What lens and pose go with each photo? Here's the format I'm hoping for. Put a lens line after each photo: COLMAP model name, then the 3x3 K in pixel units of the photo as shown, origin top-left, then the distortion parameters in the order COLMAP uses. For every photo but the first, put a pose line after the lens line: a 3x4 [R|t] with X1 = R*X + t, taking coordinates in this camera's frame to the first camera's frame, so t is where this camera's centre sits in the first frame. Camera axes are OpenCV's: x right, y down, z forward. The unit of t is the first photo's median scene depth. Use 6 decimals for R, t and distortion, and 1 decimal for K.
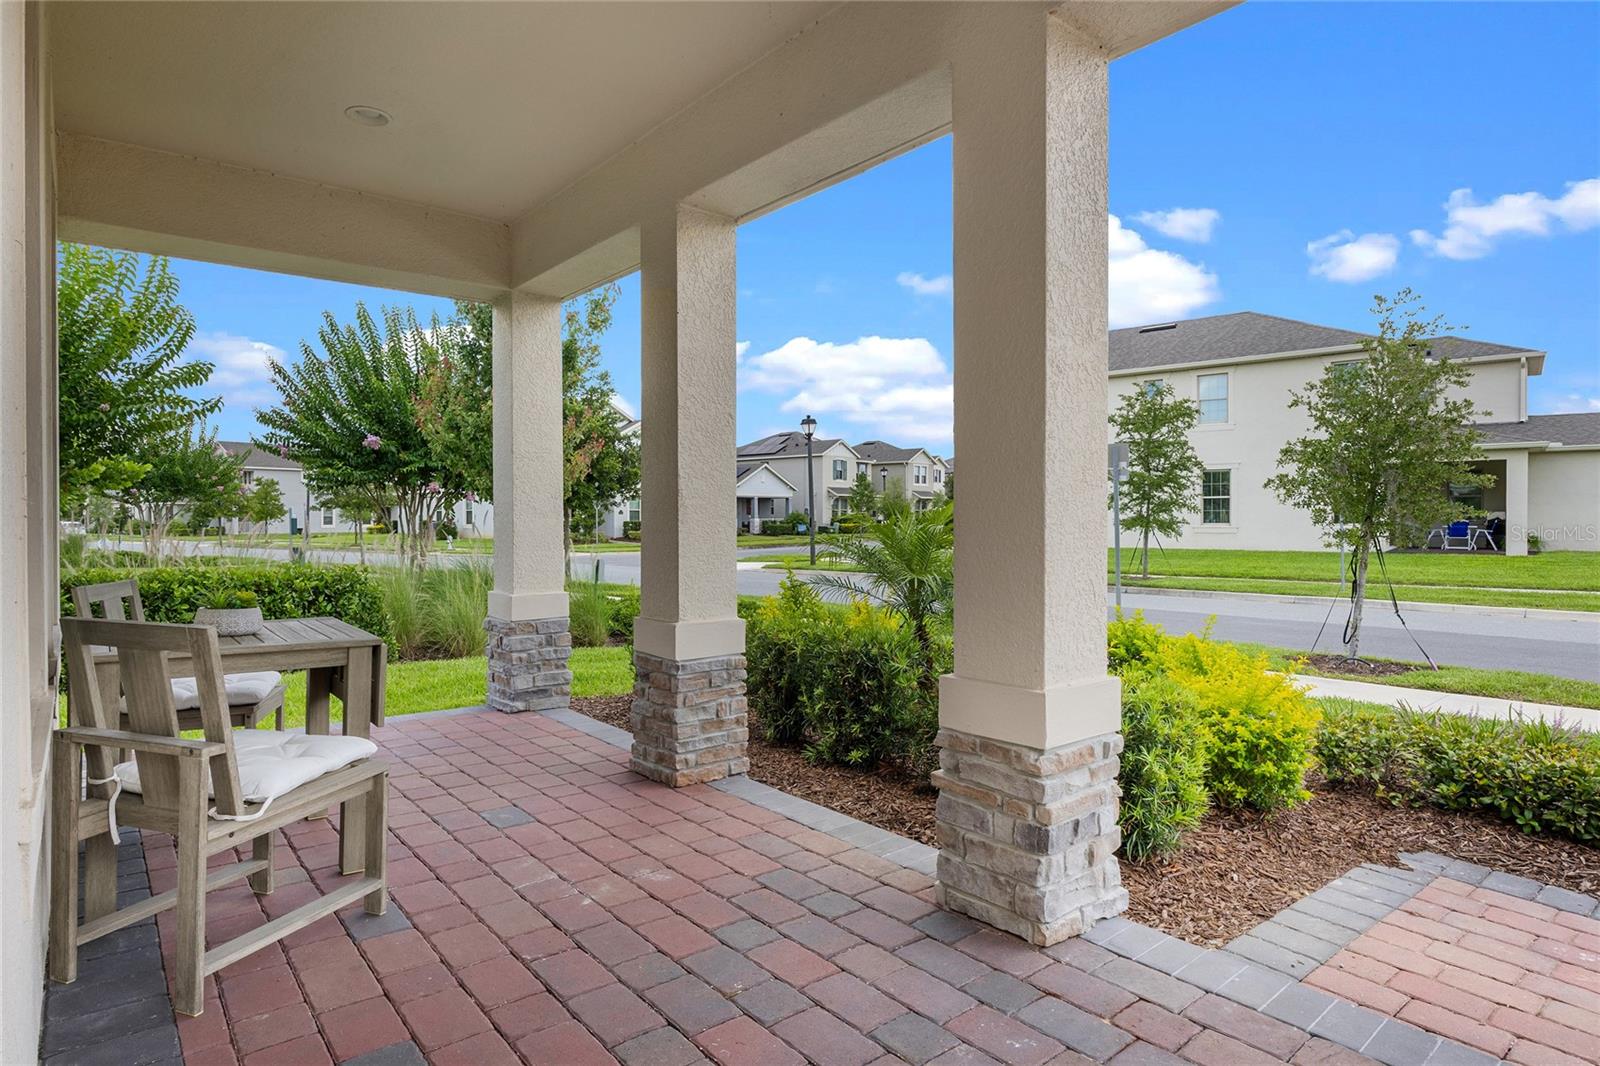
lens RADIAL K [[875.0, 0, 799.3], [0, 875.0, 526.1], [0, 0, 1]] dist [-0.000295, -0.000006]
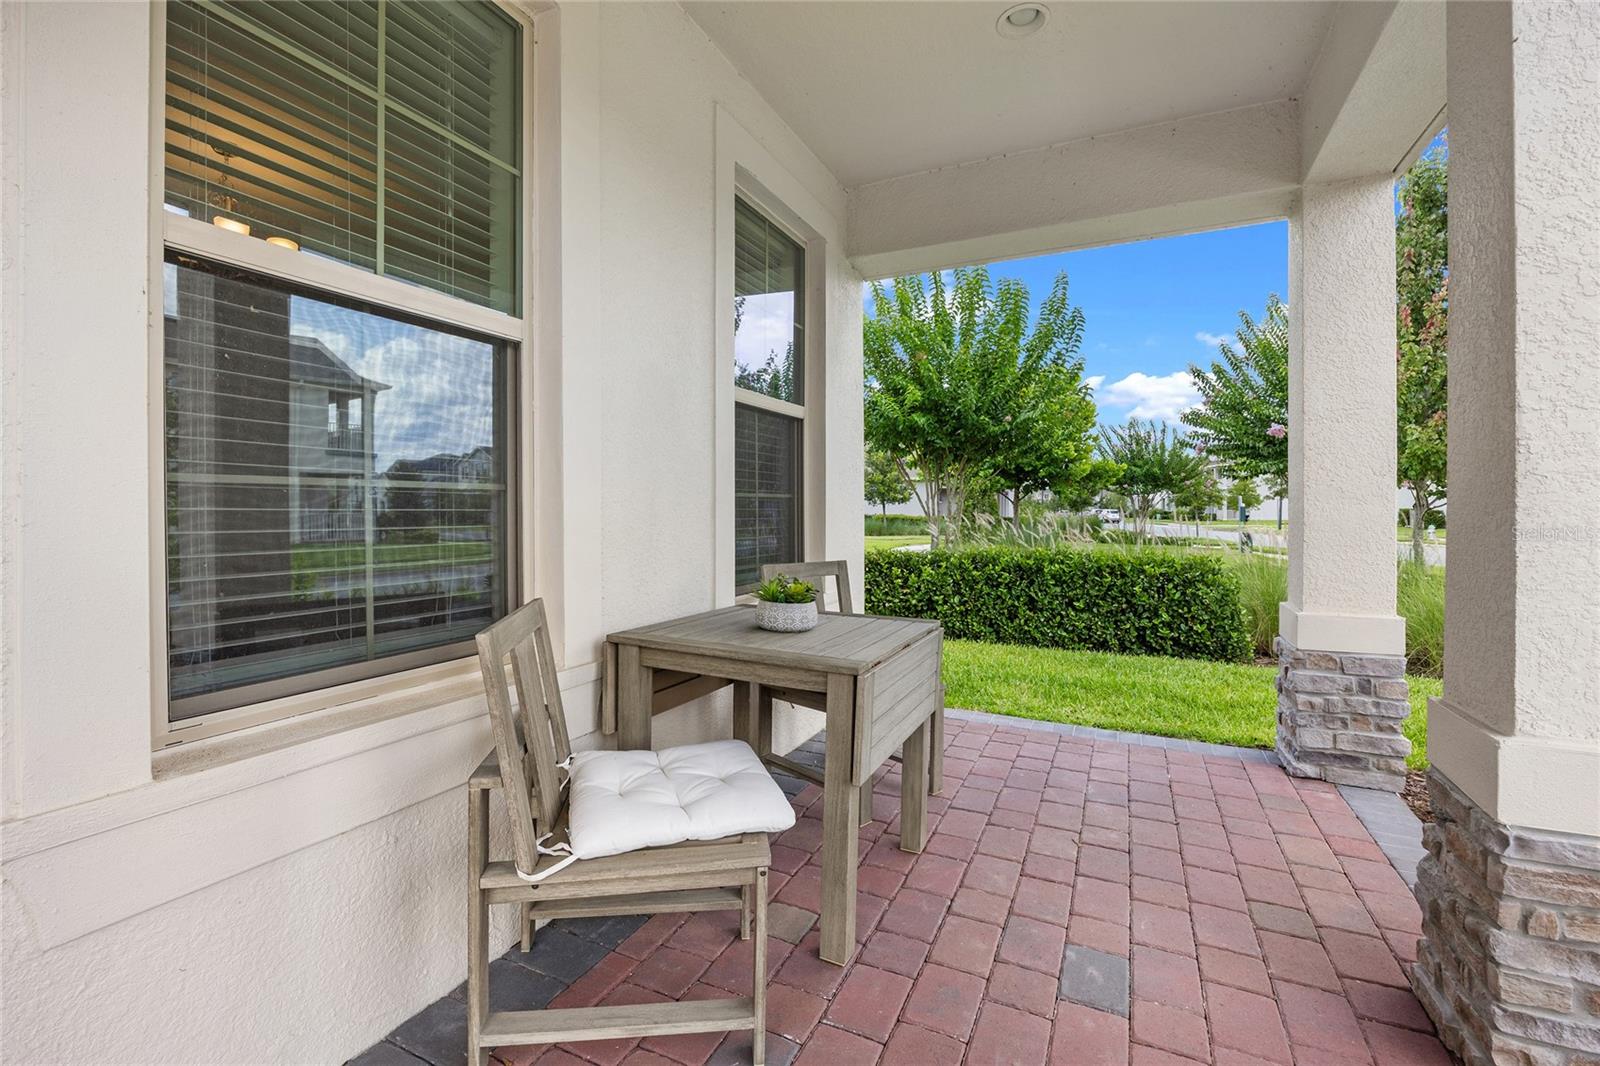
lens RADIAL K [[714.7, 0, 799.6], [0, 714.7, 516.4], [0, 0, 1]] dist [-0.003856, -0.000579]
pose [[0.427624, 0.011156, -0.903888, 0.023396], [-0.007719, 0.999932, 0.008689, -0.001963], [0.903924, 0.003261, 0.427682, 0.376527]]
